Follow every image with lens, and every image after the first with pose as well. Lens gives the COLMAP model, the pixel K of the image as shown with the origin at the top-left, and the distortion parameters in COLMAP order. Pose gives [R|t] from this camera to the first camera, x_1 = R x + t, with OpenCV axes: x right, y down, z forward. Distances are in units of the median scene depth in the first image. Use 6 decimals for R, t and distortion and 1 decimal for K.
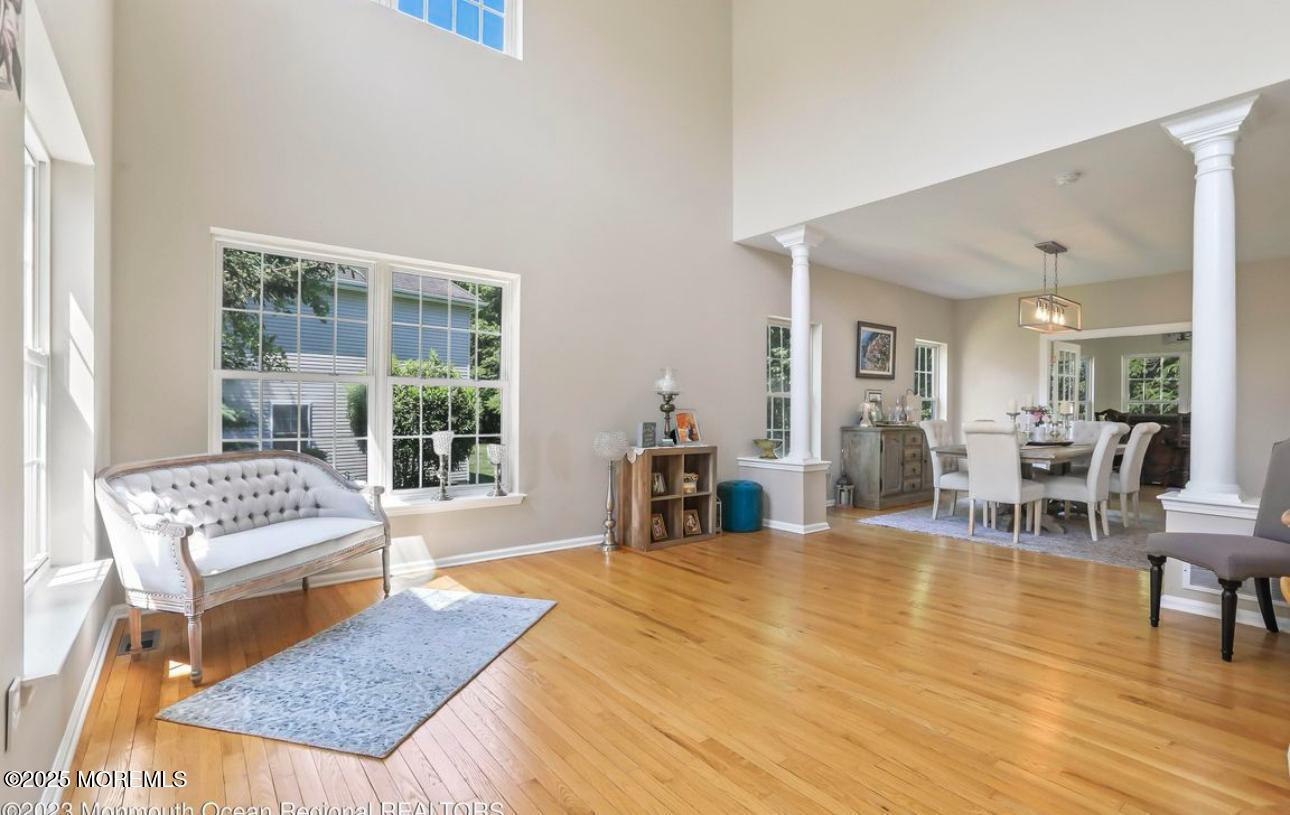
lens RADIAL K [[596.5, 0, 646.2], [0, 596.5, 407.6], [0, 0, 1]] dist [-0.026099, 0.002602]
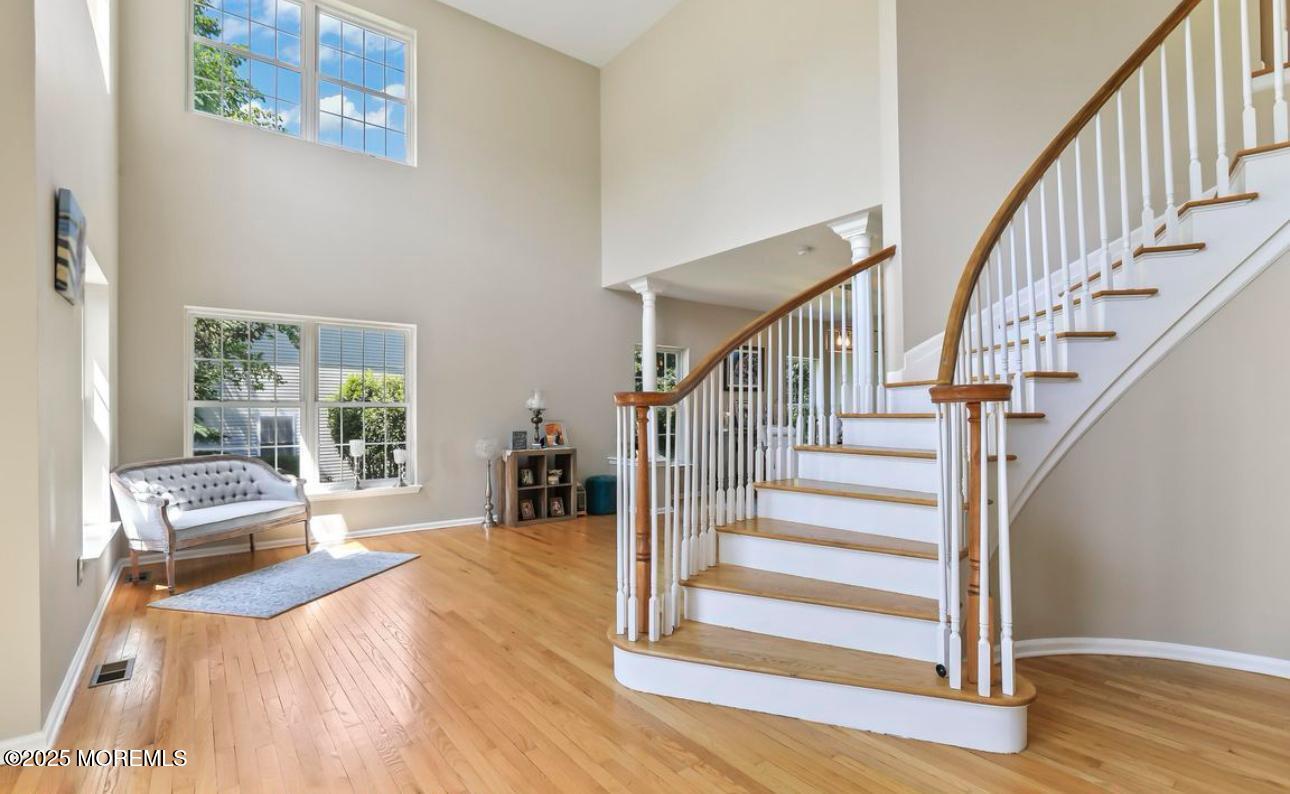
lens RADIAL K [[593.1, 0, 644.9], [0, 593.1, 403.2], [0, 0, 1]] dist [-0.019254, 0.001759]
pose [[0.999917, -0.012889, 0.000878, 0.391608], [0.012899, 0.999831, -0.013069, -0.023848], [-0.000710, 0.013079, 0.999914, -0.451344]]
